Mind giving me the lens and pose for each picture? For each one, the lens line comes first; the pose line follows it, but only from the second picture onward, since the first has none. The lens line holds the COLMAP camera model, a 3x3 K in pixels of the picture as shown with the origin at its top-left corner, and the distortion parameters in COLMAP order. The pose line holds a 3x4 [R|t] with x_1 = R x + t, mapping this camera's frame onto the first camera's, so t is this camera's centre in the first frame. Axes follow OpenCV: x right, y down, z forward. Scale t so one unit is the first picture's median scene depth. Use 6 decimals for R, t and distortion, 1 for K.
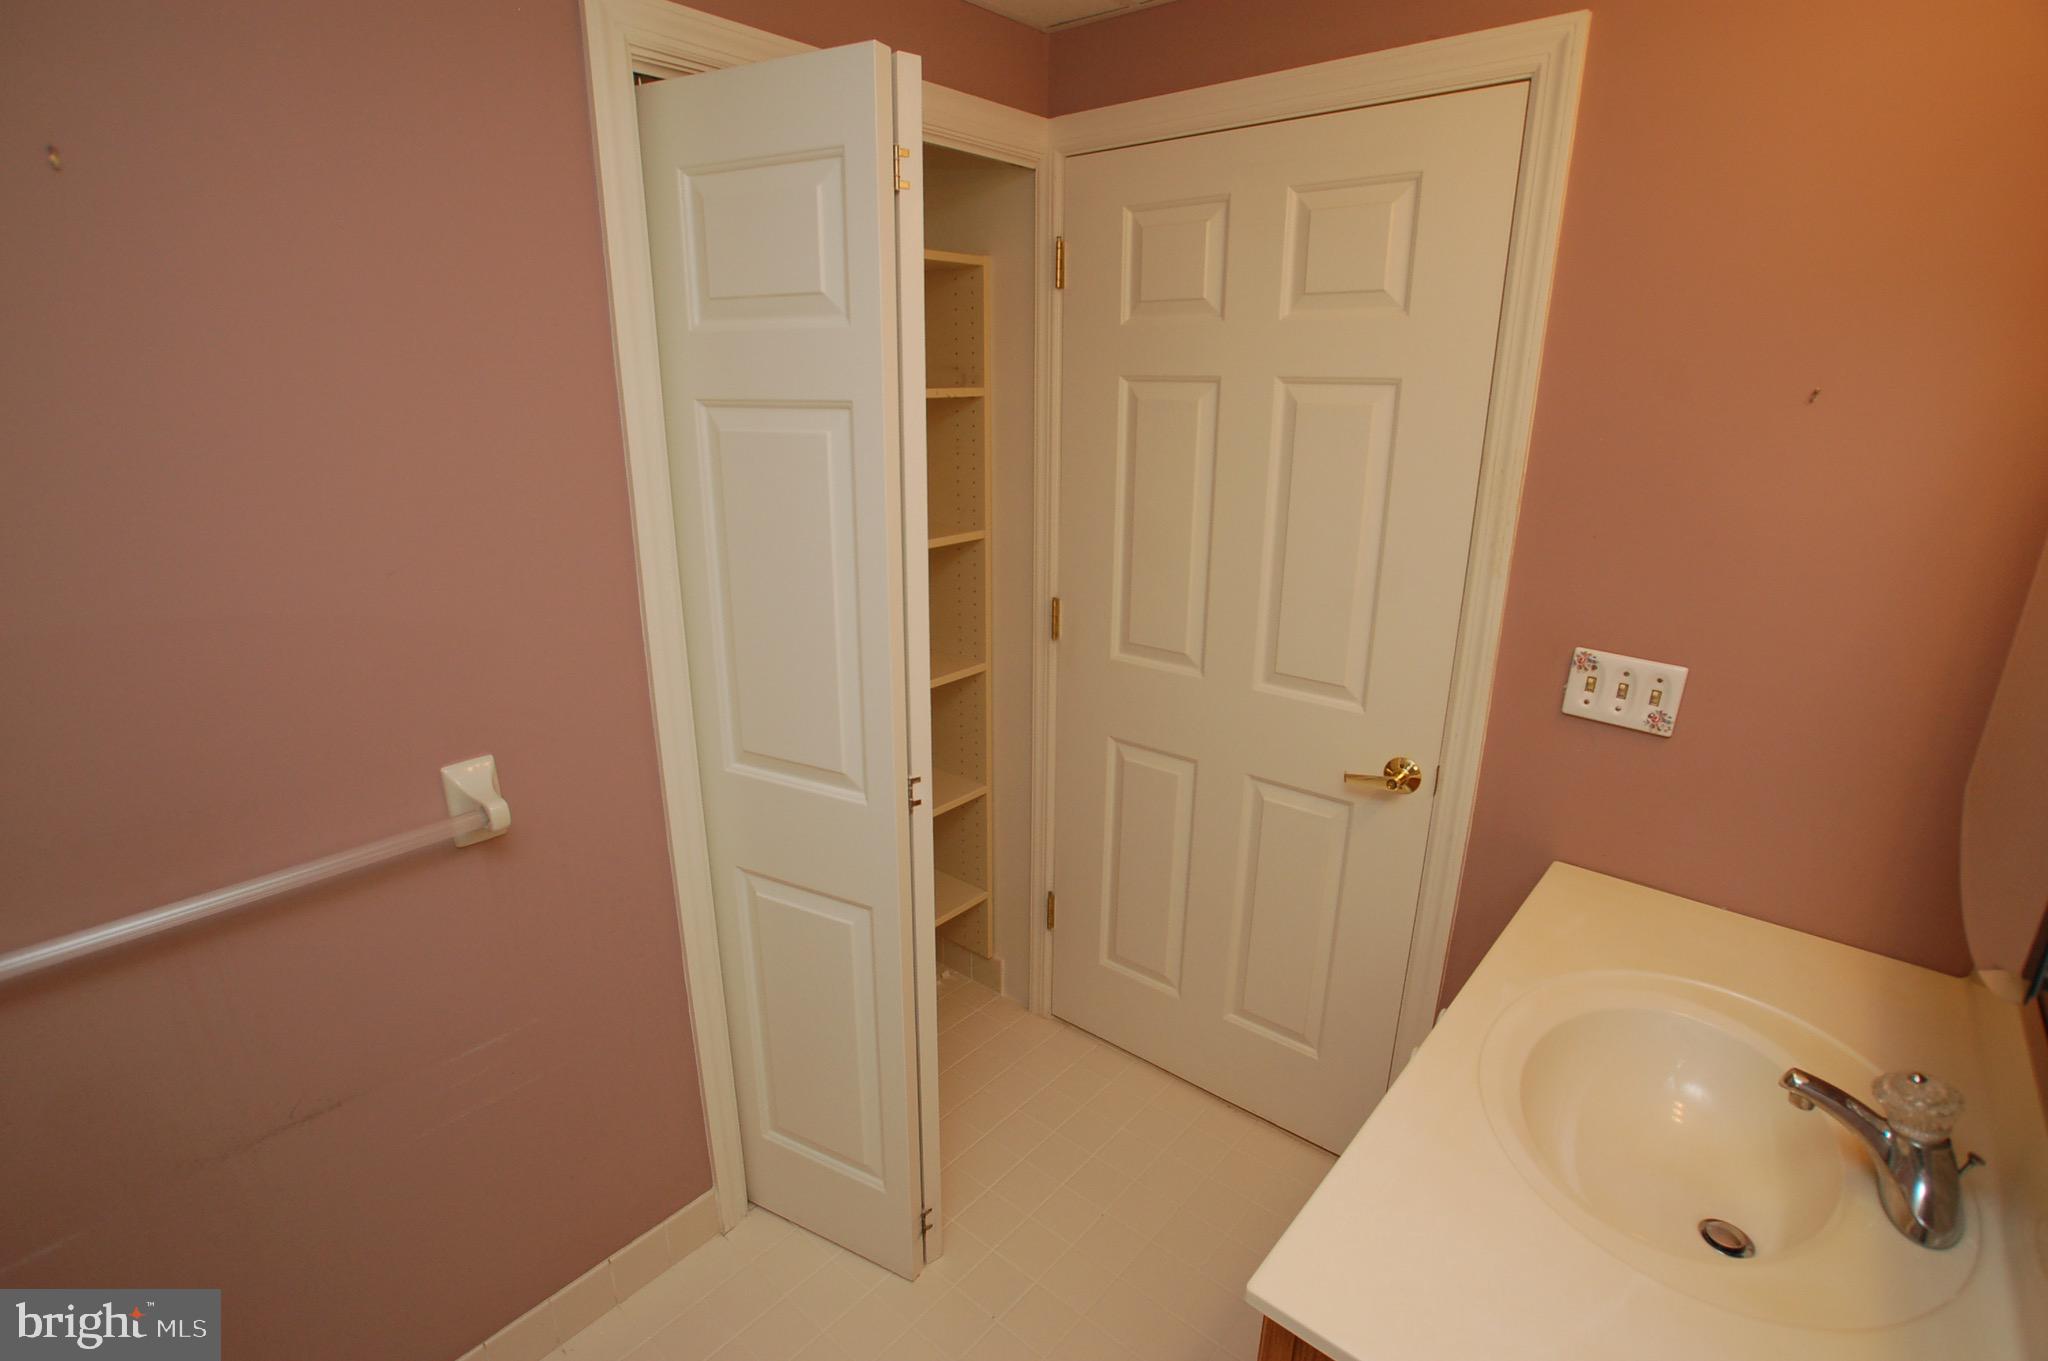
lens RADIAL K [[975.8, 0, 1025.1], [0, 975.8, 702.9], [0, 0, 1]] dist [-0.072551, 0.030687]
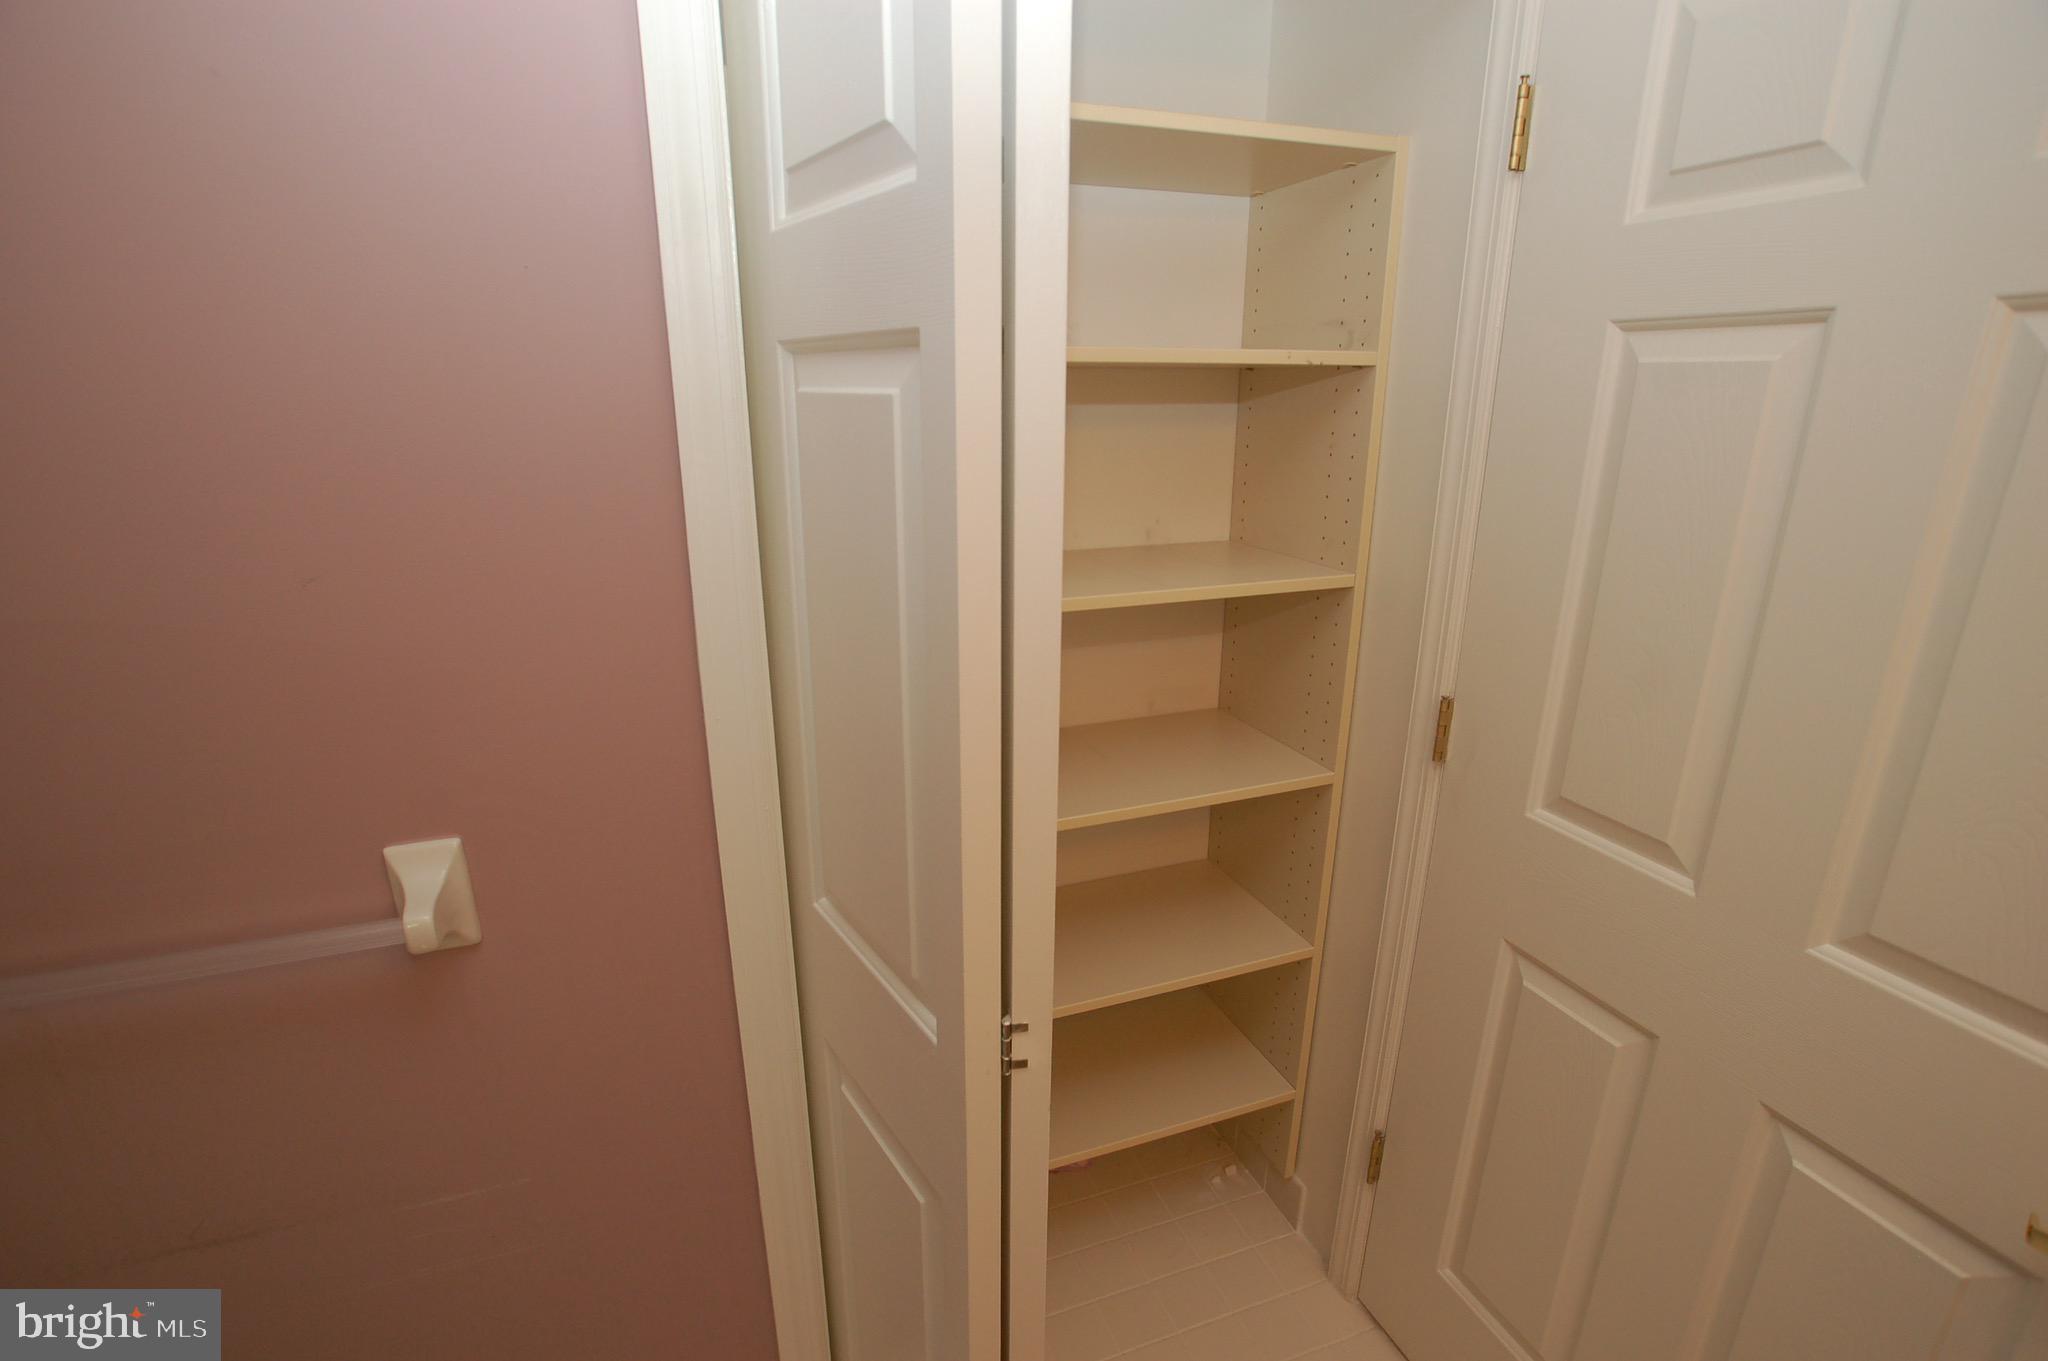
lens RADIAL K [[975.8, 0, 1025.1], [0, 975.8, 702.9], [0, 0, 1]] dist [-0.072551, 0.030687]
pose [[0.870623, 0.151317, -0.468100, 0.086816], [-0.152813, 0.987634, 0.035042, -0.088360], [0.467614, 0.041023, 0.882980, 0.359051]]
